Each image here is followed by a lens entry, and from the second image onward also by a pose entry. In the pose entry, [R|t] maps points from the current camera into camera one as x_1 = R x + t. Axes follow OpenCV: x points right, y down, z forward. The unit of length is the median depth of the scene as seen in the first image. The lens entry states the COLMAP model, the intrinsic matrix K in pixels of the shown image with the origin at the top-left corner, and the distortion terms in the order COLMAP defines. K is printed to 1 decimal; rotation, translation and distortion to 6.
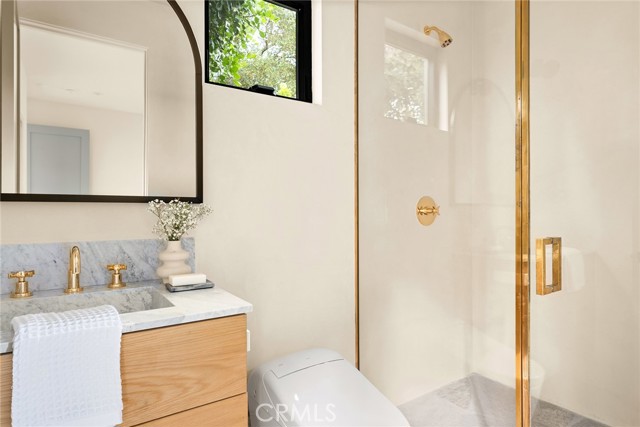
lens RADIAL K [[355.5, 0, 324.7], [0, 355.5, 212.3], [0, 0, 1]] dist [0.000318, 0.002138]
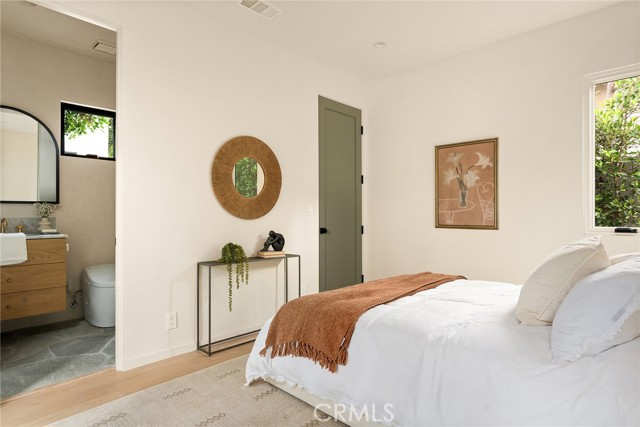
lens RADIAL K [[355.5, 0, 324.7], [0, 355.5, 212.3], [0, 0, 1]] dist [0.000318, 0.002138]
pose [[0.982857, 0.001670, 0.184364, 1.150152], [0.000275, 0.999945, -0.010523, 0.066856], [-0.184371, 0.010393, 0.982802, -2.013961]]
